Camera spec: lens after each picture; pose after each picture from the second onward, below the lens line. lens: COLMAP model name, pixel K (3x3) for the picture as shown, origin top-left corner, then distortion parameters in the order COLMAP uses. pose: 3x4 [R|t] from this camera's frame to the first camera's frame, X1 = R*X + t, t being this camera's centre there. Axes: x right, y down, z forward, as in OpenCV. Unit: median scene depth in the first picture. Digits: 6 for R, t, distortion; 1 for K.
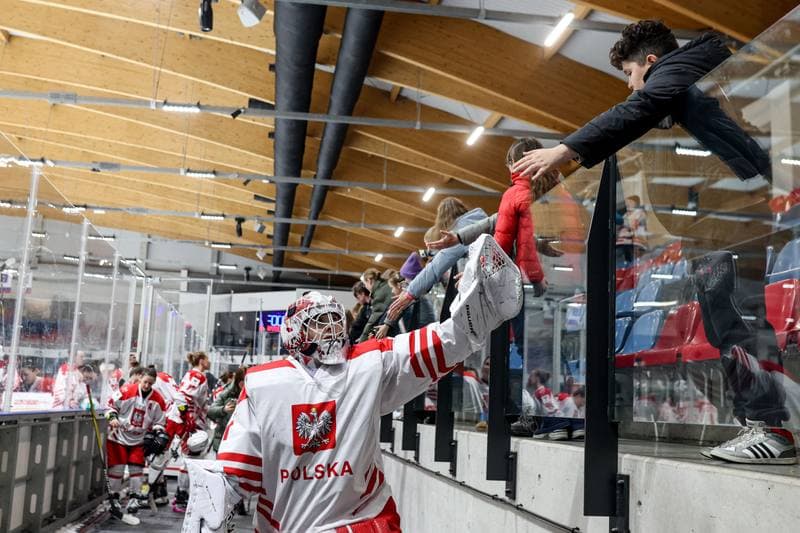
lens RADIAL K [[927.8, 0, 398.3], [0, 927.8, 263.2], [0, 0, 1]] dist [-0.030861, 0.000000]
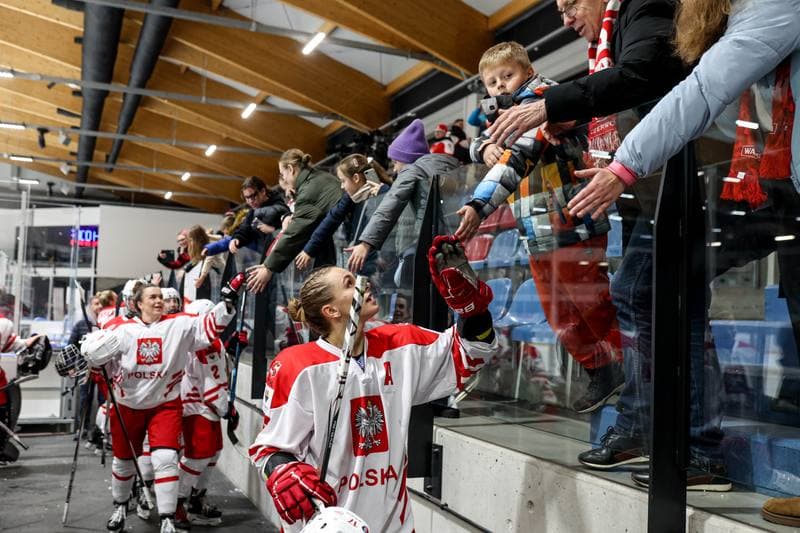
lens RADIAL K [[746.3, 0, 399.1], [0, 746.3, 265.1], [0, 0, 1]] dist [-0.019840, 0.000000]
pose [[0.960820, 0.001554, 0.277170, -0.033973], [-0.028797, 0.995132, 0.094245, 0.011131], [-0.275674, -0.098534, 0.956188, 0.174790]]
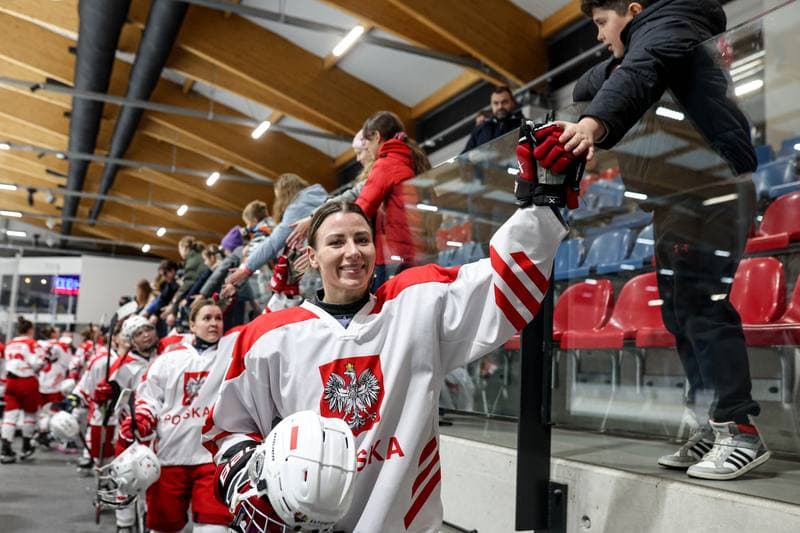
lens RADIAL K [[746.3, 0, 401.3], [0, 746.3, 269.6], [0, 0, 1]] dist [-0.019840, 0.000000]
pose [[0.954343, 0.036164, 0.296515, -0.014532], [-0.046592, 0.998517, 0.028175, 0.001325], [-0.295056, -0.040704, 0.954612, 0.044908]]
